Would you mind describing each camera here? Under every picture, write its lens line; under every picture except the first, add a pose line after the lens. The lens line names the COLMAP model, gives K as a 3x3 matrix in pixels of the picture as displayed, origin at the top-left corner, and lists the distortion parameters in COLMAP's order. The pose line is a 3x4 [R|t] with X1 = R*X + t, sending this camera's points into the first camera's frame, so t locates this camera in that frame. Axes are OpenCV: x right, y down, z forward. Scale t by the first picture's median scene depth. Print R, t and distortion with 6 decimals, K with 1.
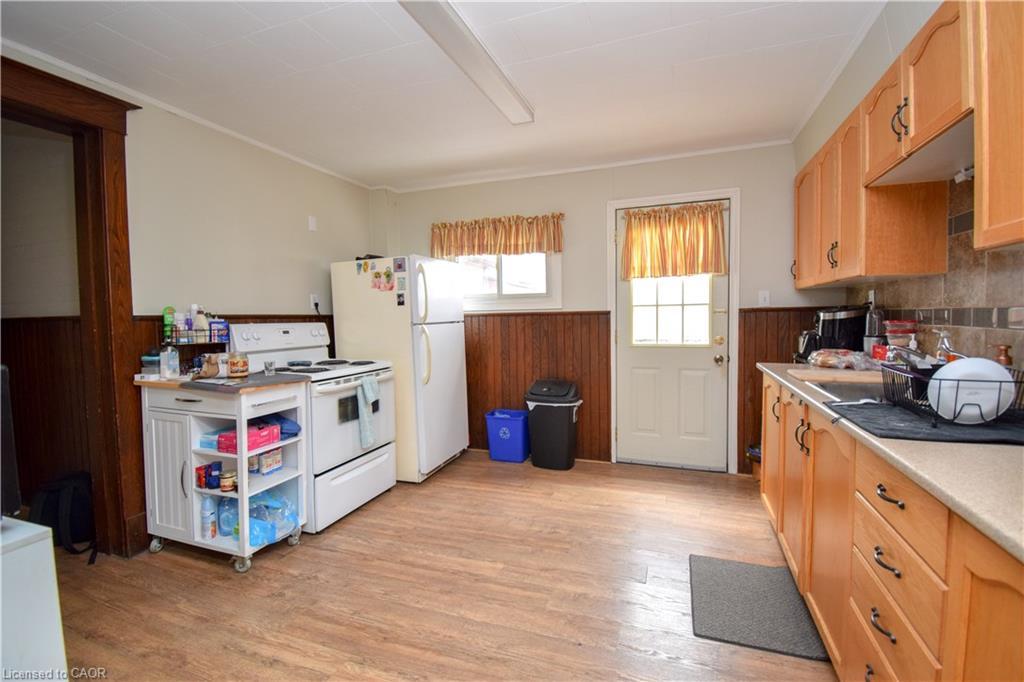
lens RADIAL K [[453.3, 0, 510.9], [0, 453.3, 338.6], [0, 0, 1]] dist [0.016138, -0.024608]
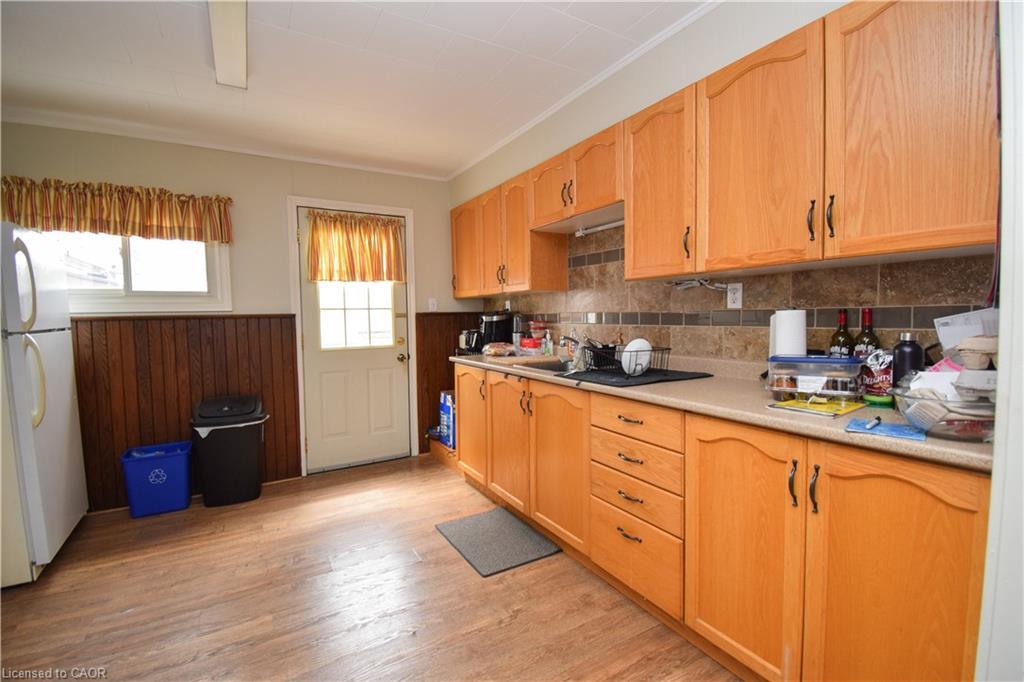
lens RADIAL K [[453.3, 0, 510.9], [0, 453.3, 338.6], [0, 0, 1]] dist [0.016138, -0.024608]
pose [[0.628804, -0.034647, 0.776792, -0.240904], [0.044414, 0.998976, 0.008604, 0.000746], [-0.776294, 0.029090, 0.629699, 0.075742]]
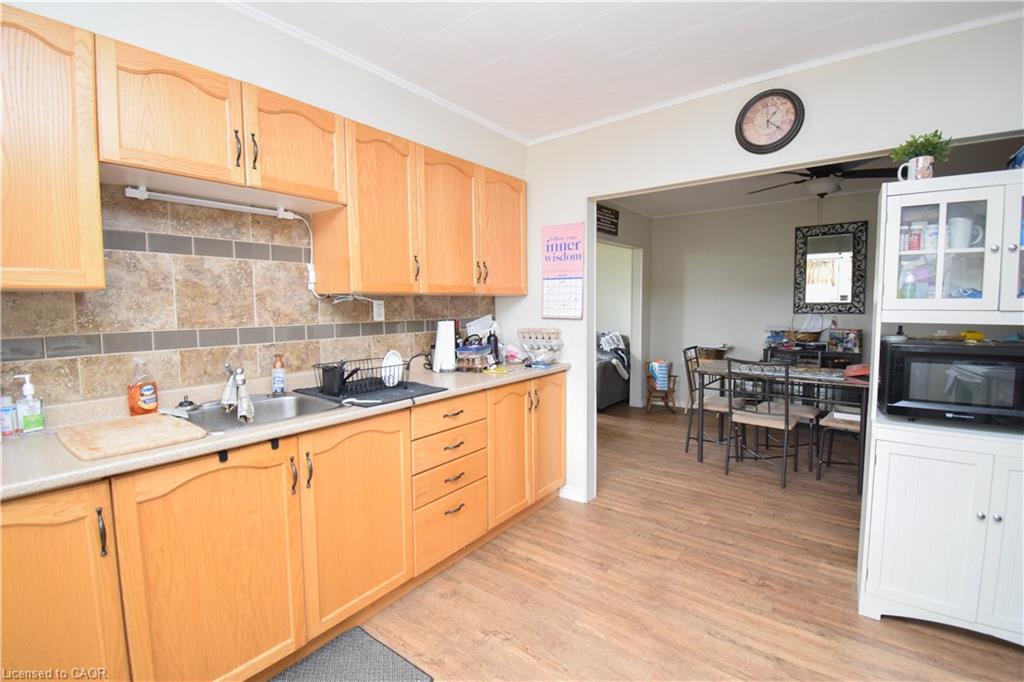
lens RADIAL K [[453.3, 0, 510.9], [0, 453.3, 338.6], [0, 0, 1]] dist [0.016138, -0.024608]
pose [[-0.956092, -0.001527, 0.293063, -0.012376], [0.035406, 0.992060, 0.120677, -0.073470], [-0.290921, 0.125755, -0.948447, 0.865800]]
